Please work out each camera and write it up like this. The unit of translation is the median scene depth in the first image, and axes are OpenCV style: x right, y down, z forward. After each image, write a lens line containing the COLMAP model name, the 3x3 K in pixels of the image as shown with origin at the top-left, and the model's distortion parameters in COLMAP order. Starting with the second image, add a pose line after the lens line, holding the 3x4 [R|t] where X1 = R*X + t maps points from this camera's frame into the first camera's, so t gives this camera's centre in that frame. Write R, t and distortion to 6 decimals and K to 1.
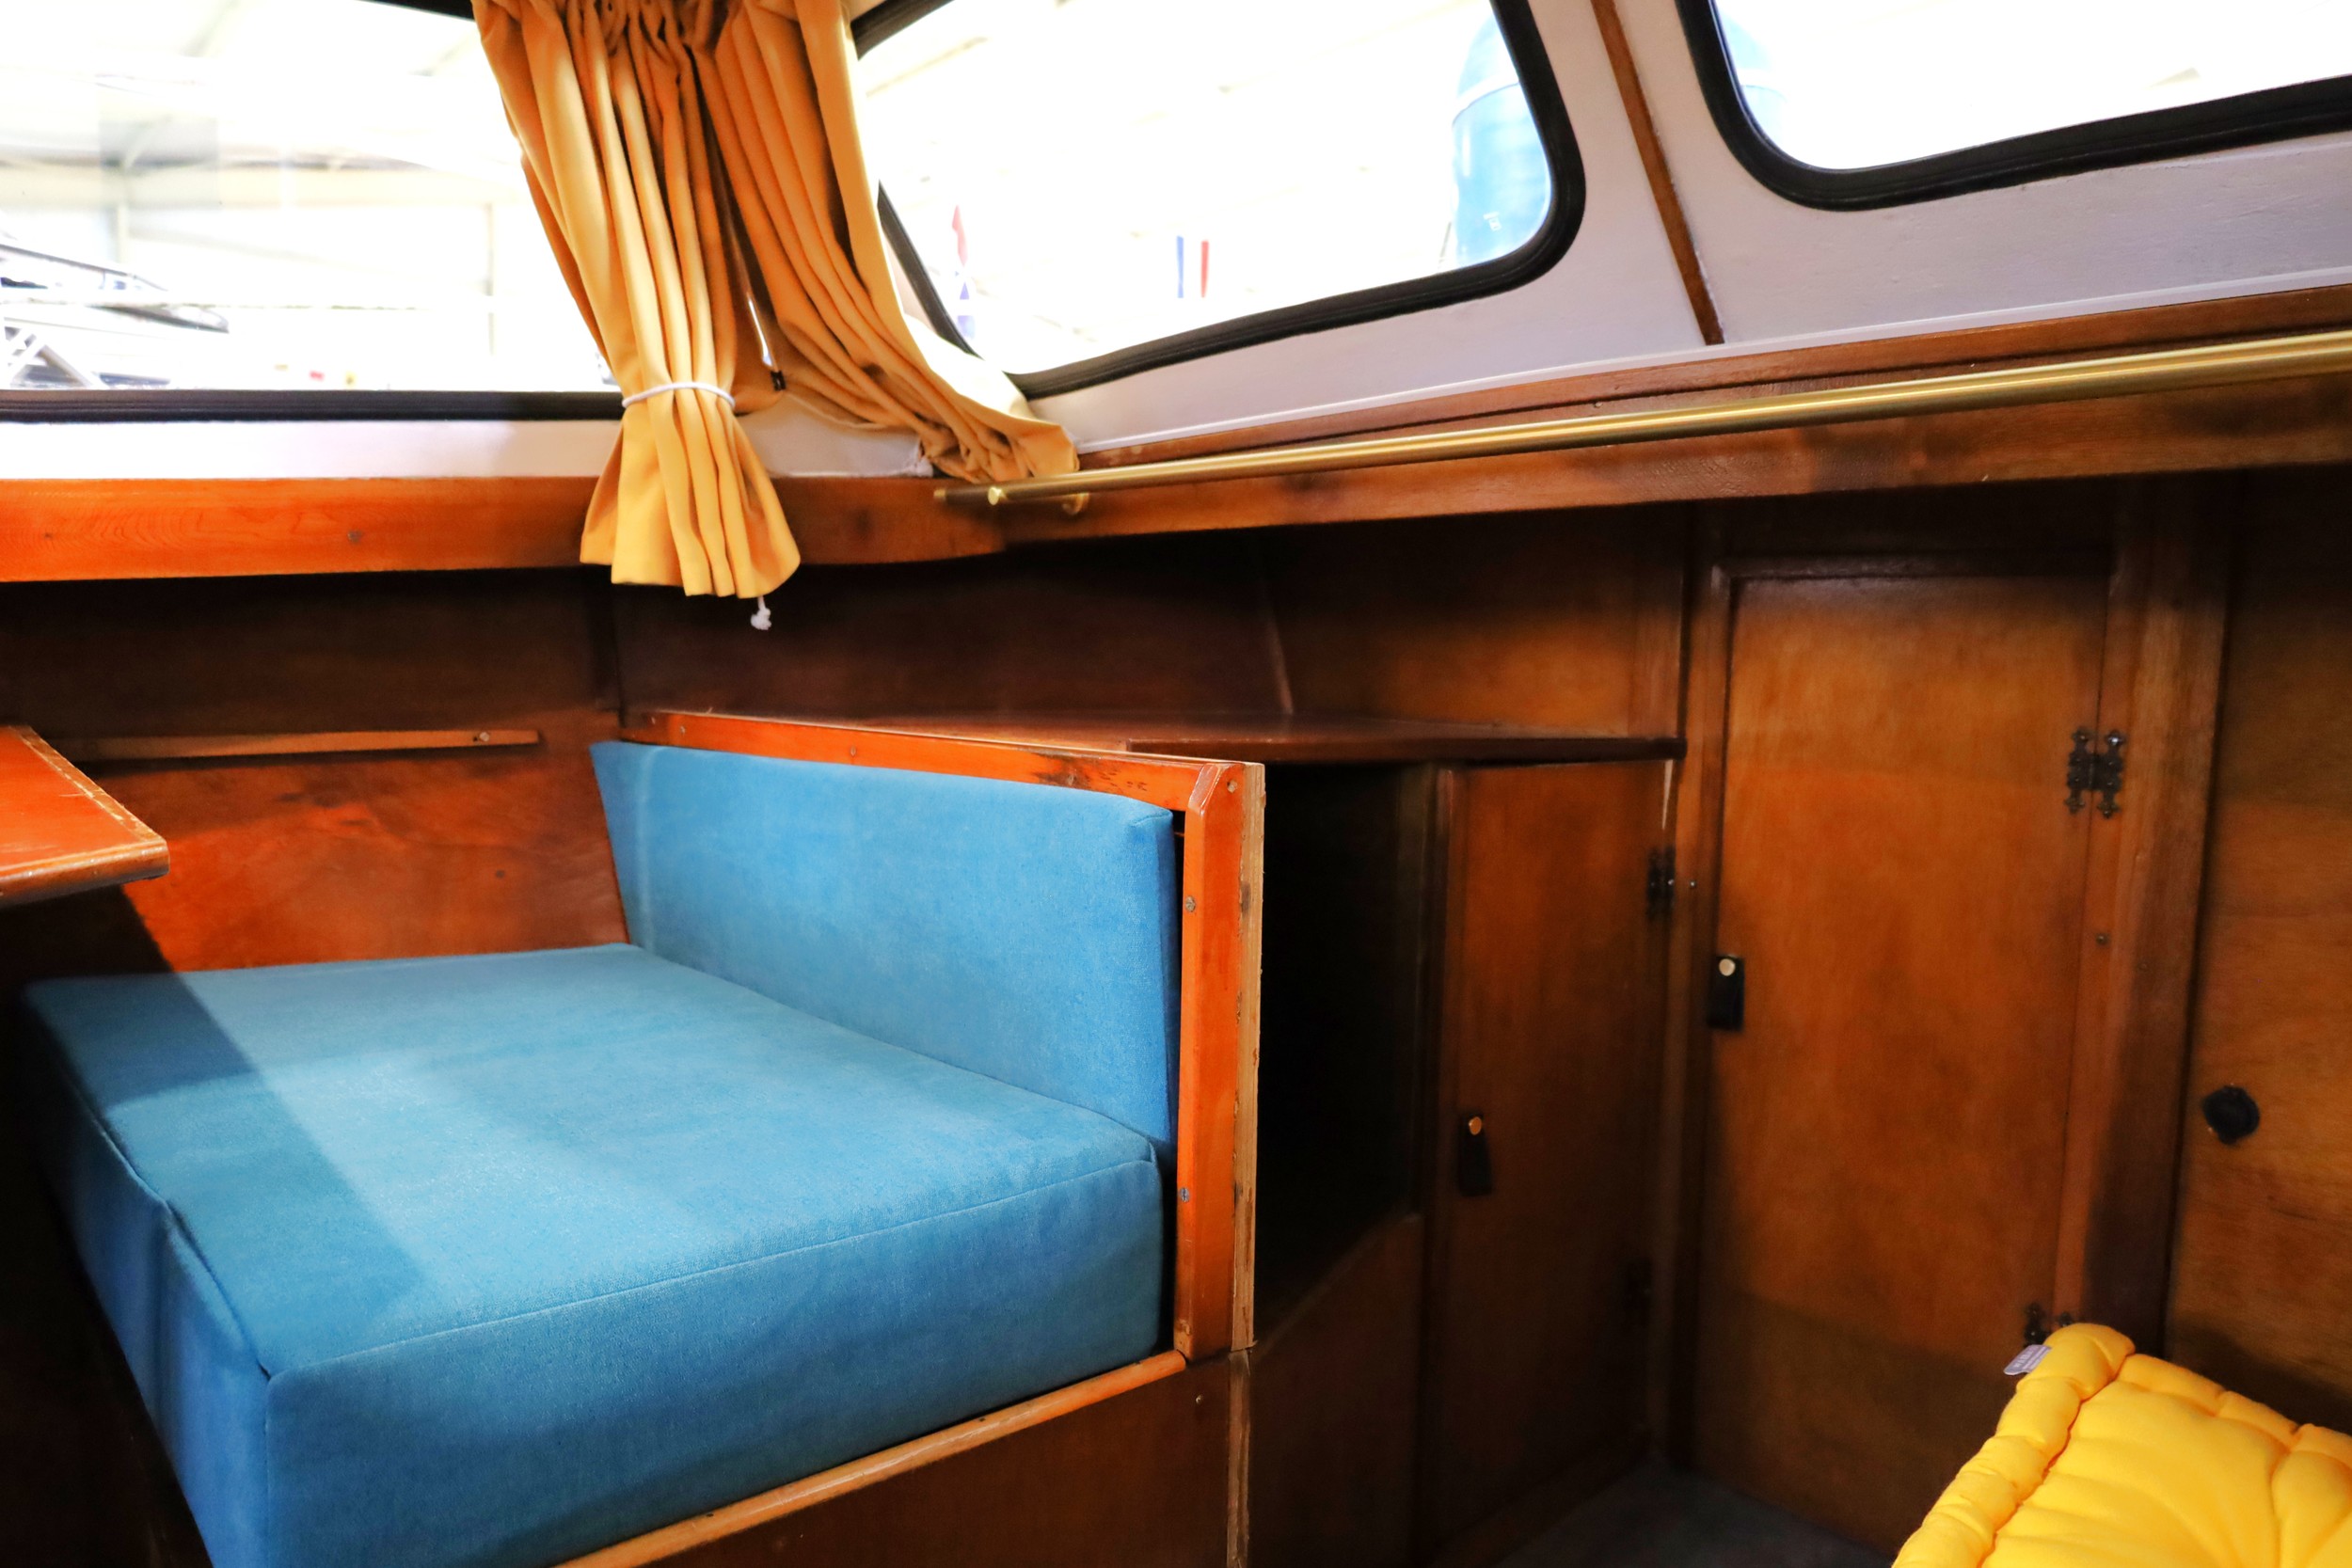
lens RADIAL K [[1643.8, 0, 1254.3], [0, 1643.8, 801.5], [0, 0, 1]] dist [-0.003015, 0.008555]
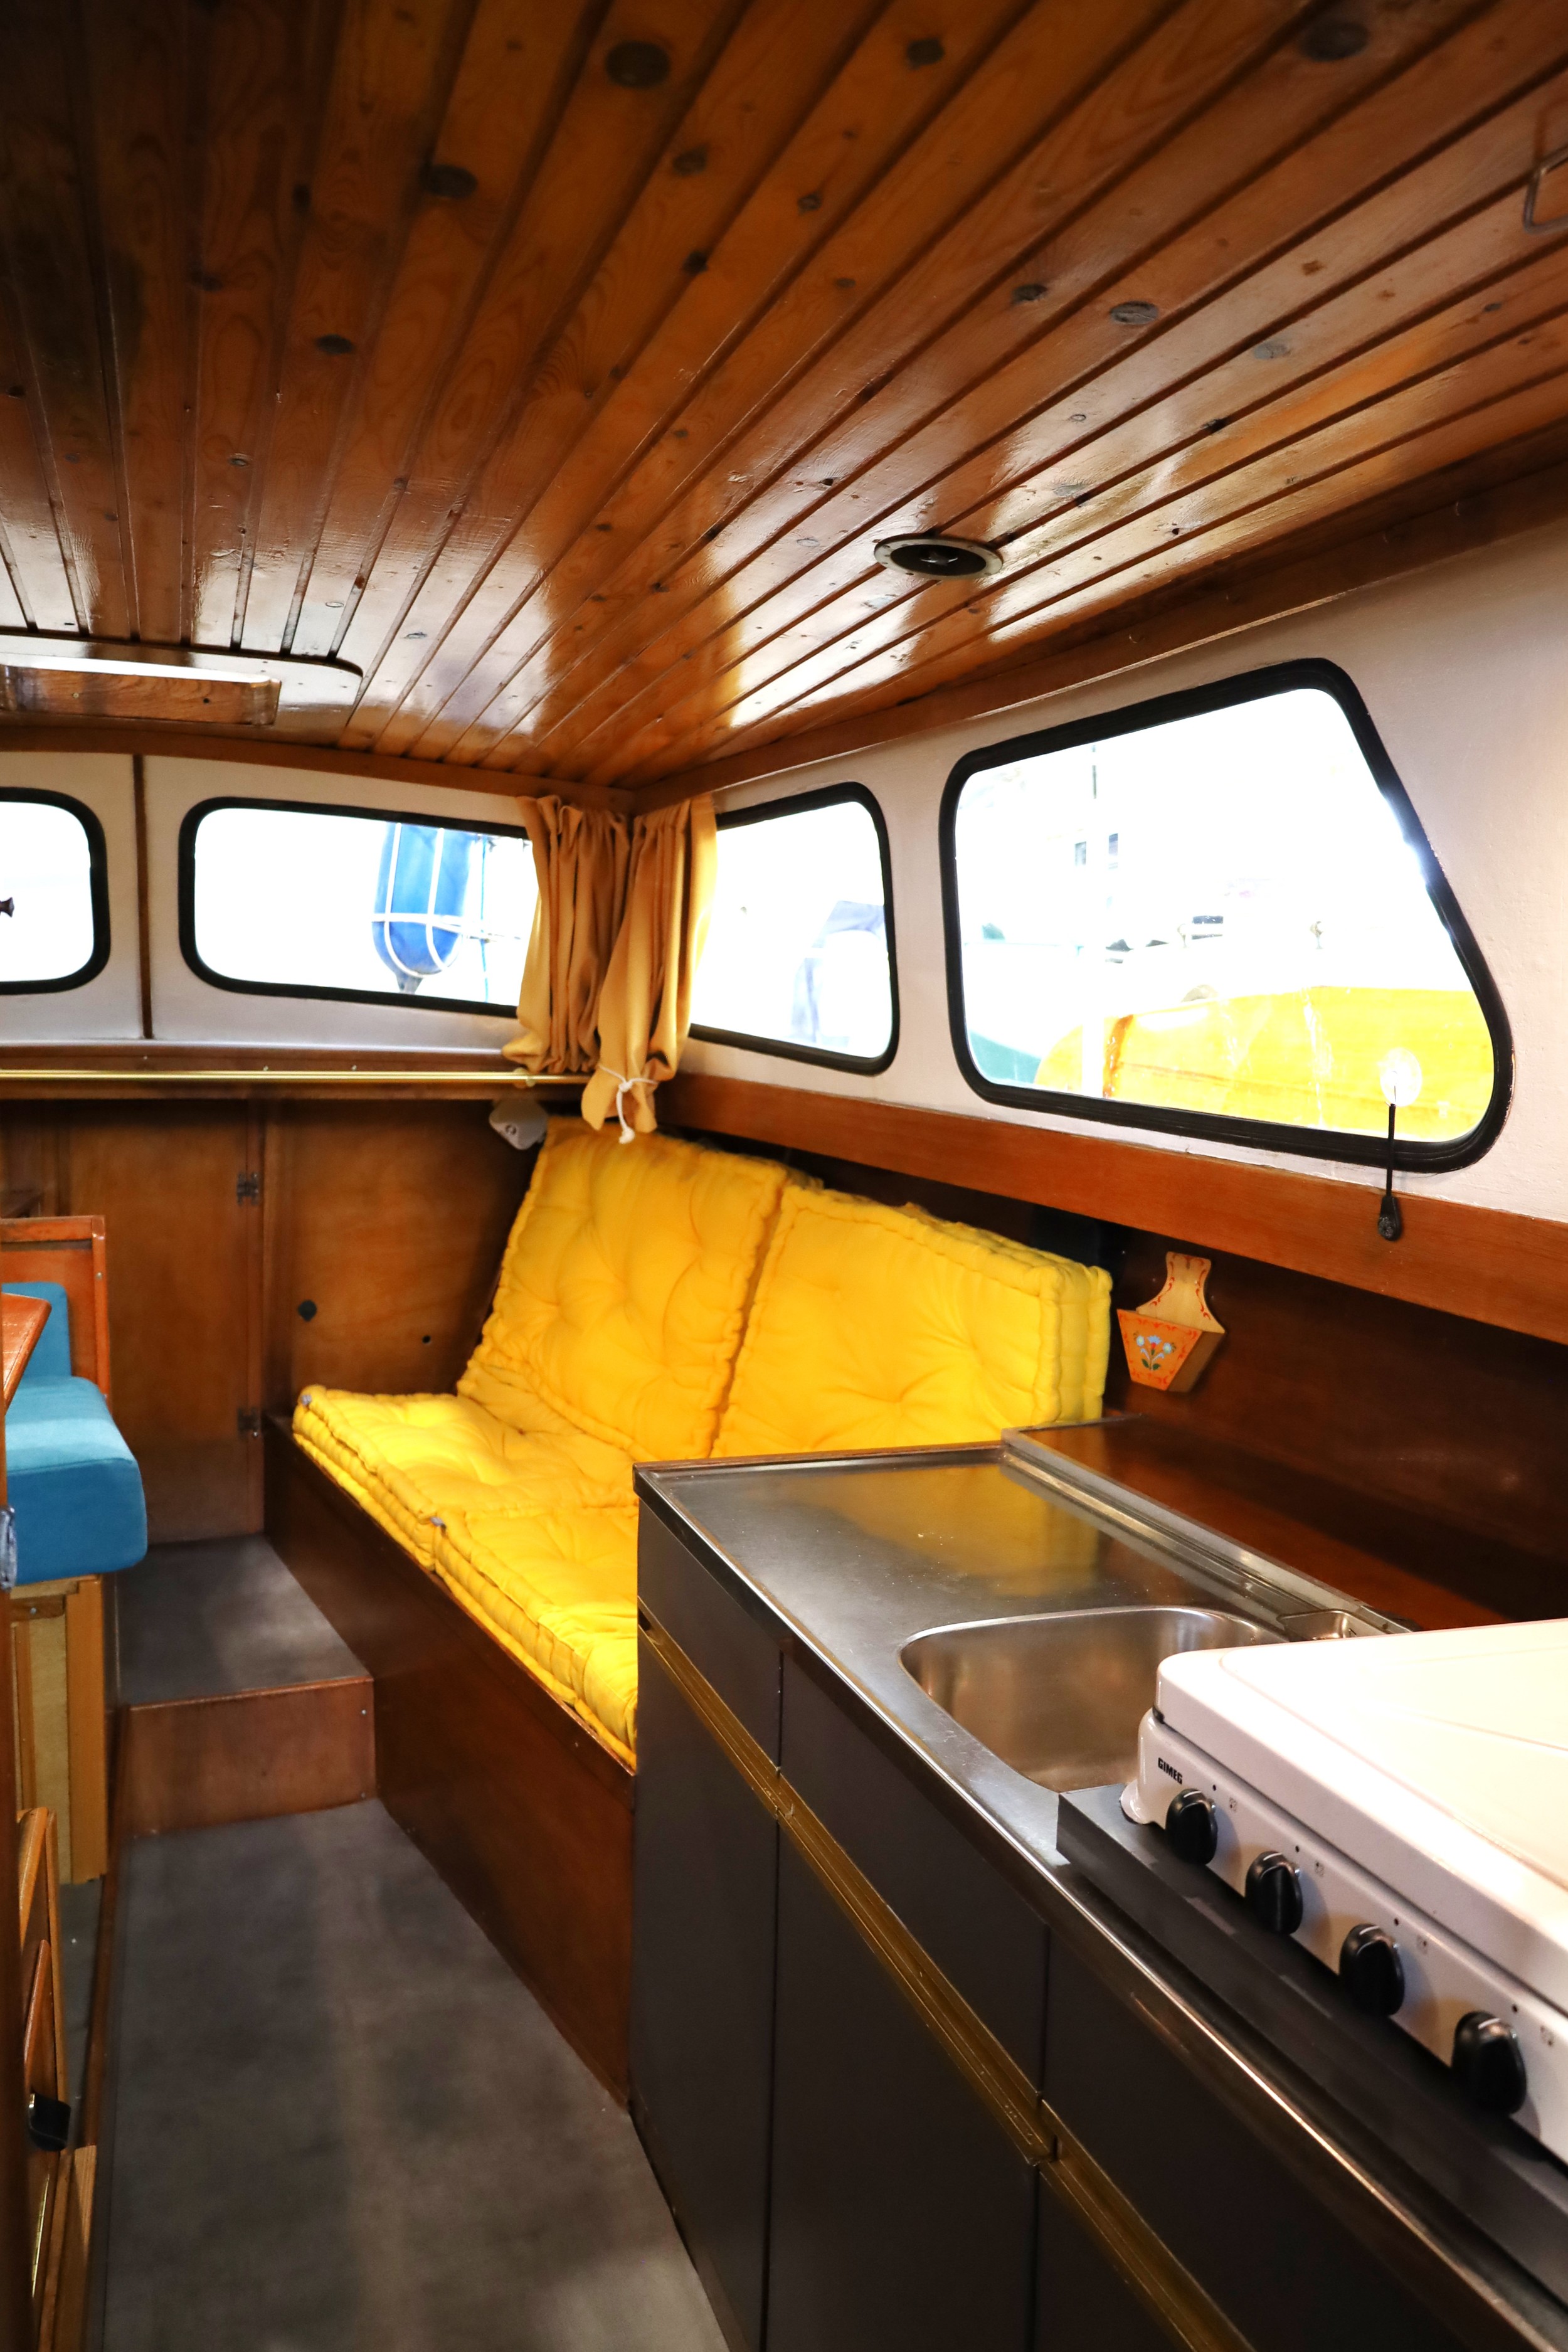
lens RADIAL K [[1644.0, 0, 777.8], [0, 1644.0, 1194.4], [0, 0, 1]] dist [-0.003015, 0.008555]
pose [[0.322833, -0.092382, 0.941937, -1.402182], [0.081535, 0.994240, 0.069567, -0.103081], [-0.942937, 0.054343, 0.328505, -0.526054]]
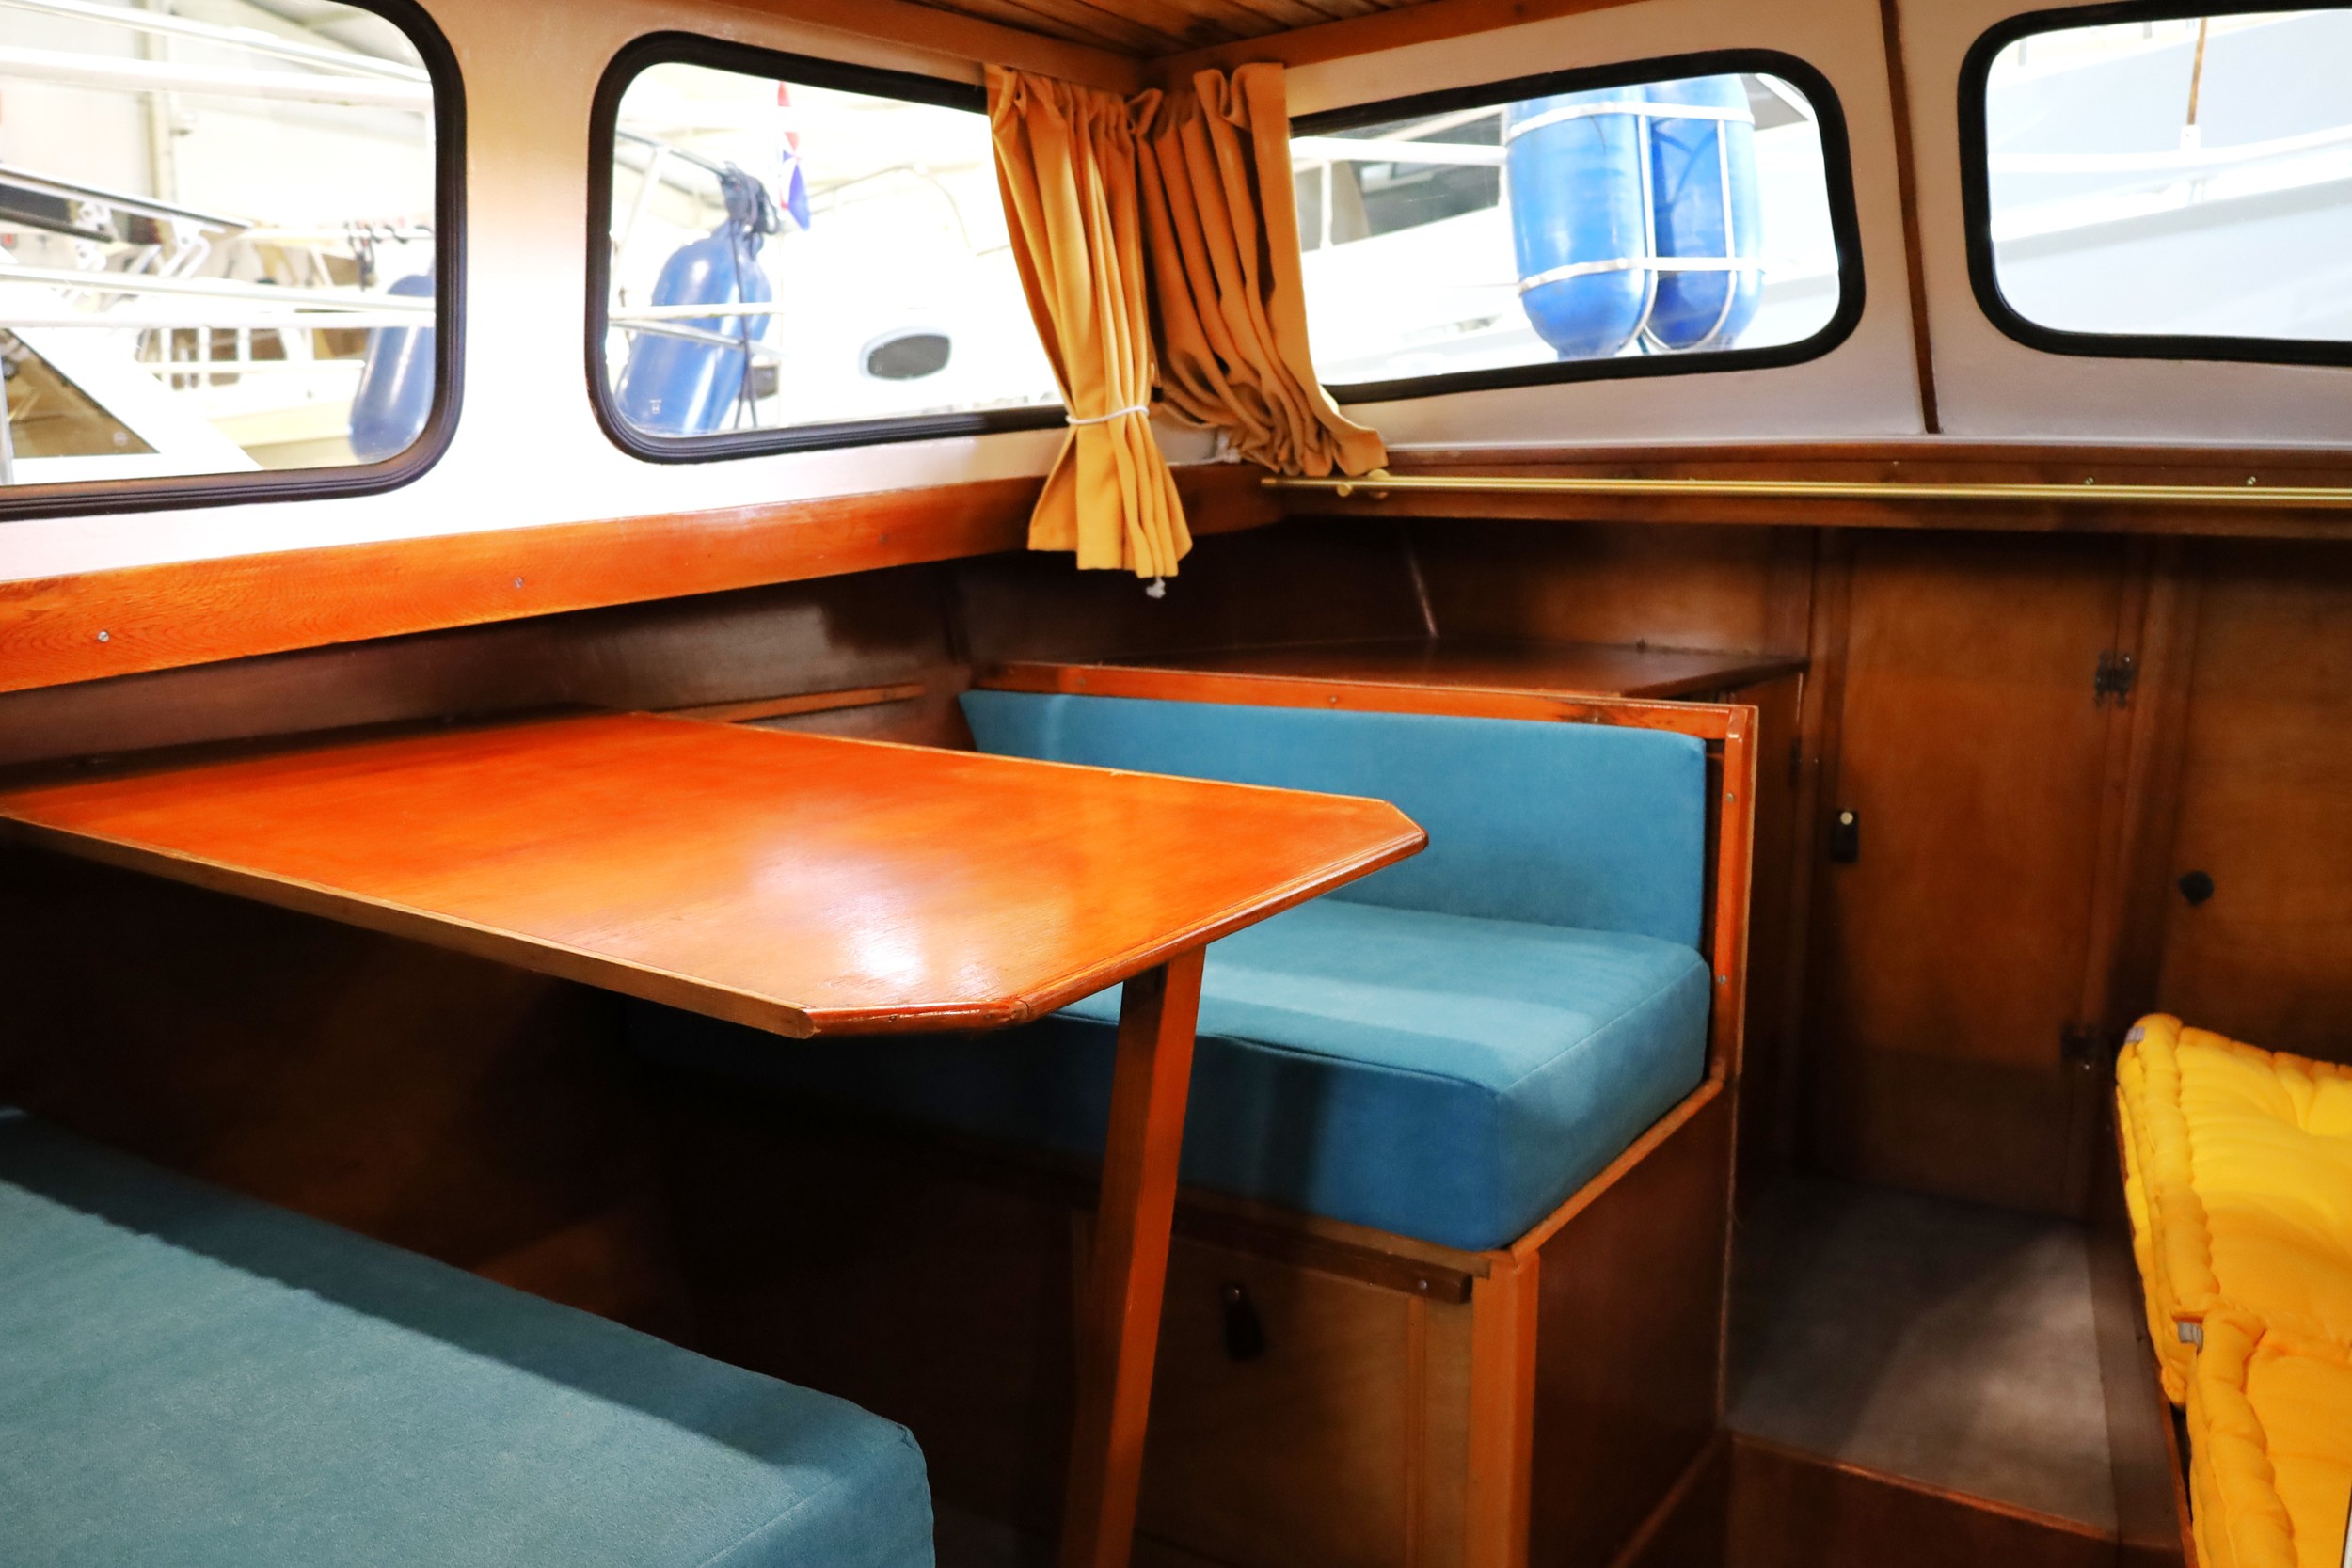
lens RADIAL K [[1961.0, 0, 1190.0], [0, 1961.0, 802.7], [0, 0, 1]] dist [-0.035903, 0.027249]
pose [[0.954756, -0.062930, 0.290655, -0.765043], [0.039952, 0.995637, 0.084330, -0.080204], [-0.294693, -0.068903, 0.953105, -0.455548]]
